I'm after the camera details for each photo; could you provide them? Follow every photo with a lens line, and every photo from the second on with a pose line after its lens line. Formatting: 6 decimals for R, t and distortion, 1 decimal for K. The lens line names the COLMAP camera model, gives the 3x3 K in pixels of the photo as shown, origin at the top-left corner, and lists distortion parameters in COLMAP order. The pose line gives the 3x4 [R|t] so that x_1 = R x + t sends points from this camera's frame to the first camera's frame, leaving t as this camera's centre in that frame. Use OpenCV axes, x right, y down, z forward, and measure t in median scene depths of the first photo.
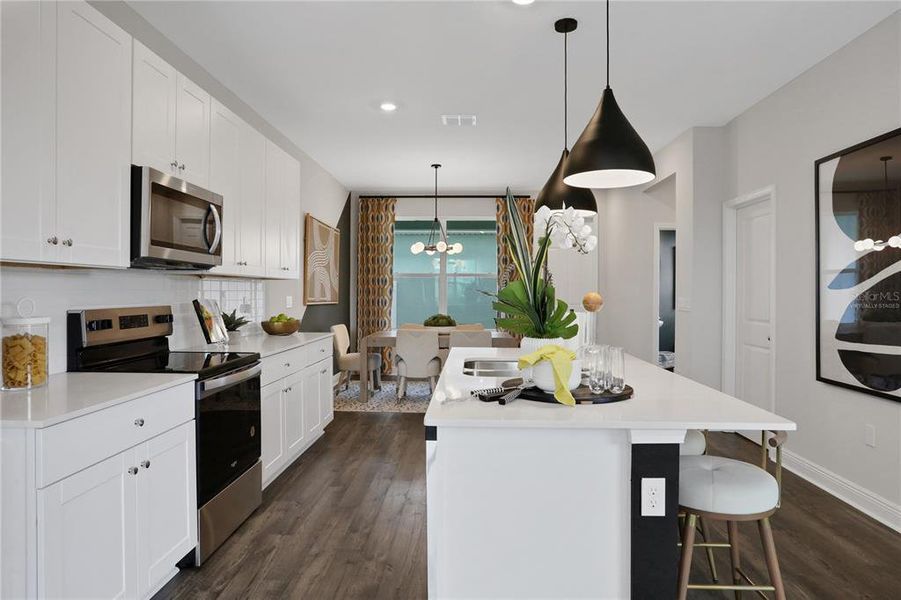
lens RADIAL K [[596.9, 0, 448.6], [0, 596.9, 291.7], [0, 0, 1]] dist [0.000021, -0.000300]
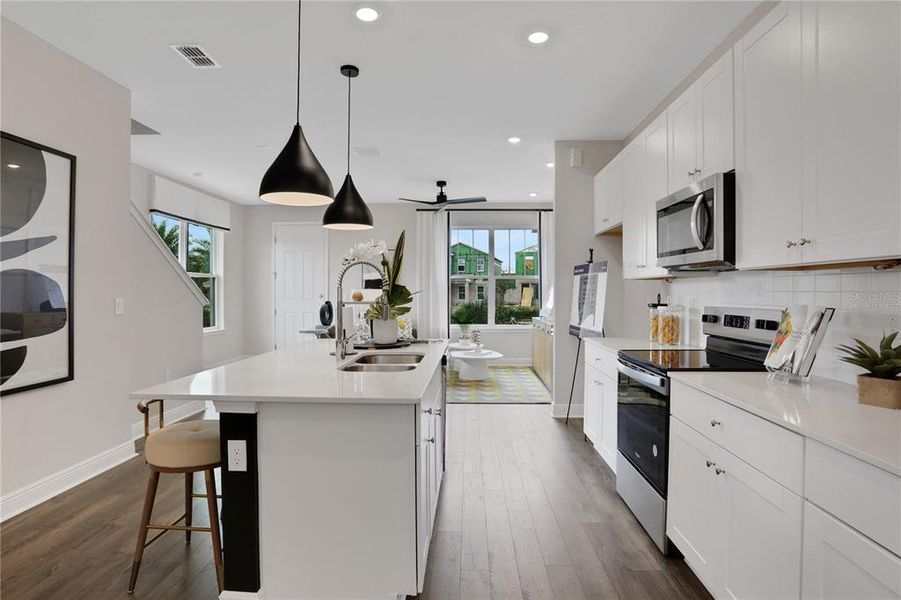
lens RADIAL K [[448.2, 0, 450.0], [0, 448.2, 294.1], [0, 0, 1]] dist [-0.050025, 0.020494]
pose [[-0.999992, 0.003355, 0.002015, -0.036862], [0.003367, 0.999975, 0.006151, -0.002958], [-0.001994, 0.006157, -0.999979, 1.682662]]
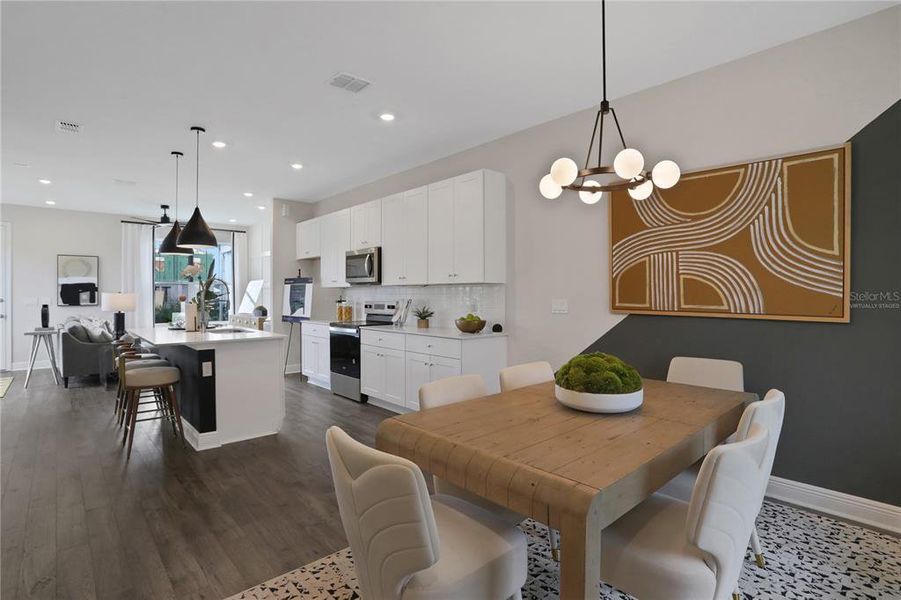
lens RADIAL K [[448.2, 0, 450.0], [0, 448.2, 294.1], [0, 0, 1]] dist [-0.050025, 0.020494]
pose [[-0.695619, 0.006644, -0.718380, 0.558321], [0.006074, 0.999976, 0.003367, -0.005320], [0.718385, -0.002021, -0.695643, 2.371581]]
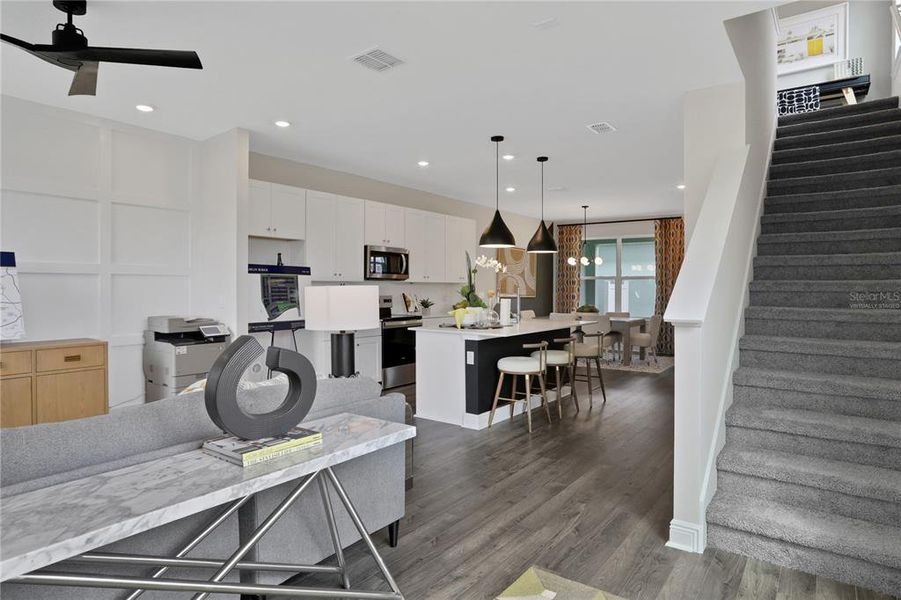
lens RADIAL K [[544.0, 0, 450.1], [0, 544.0, 294.4], [0, 0, 1]] dist [-0.066602, 0.045109]
pose [[0.841713, 0.006843, -0.539882, 0.971700], [-0.001582, 0.999947, 0.010208, -0.003815], [0.539923, -0.007738, 0.841679, -0.767341]]
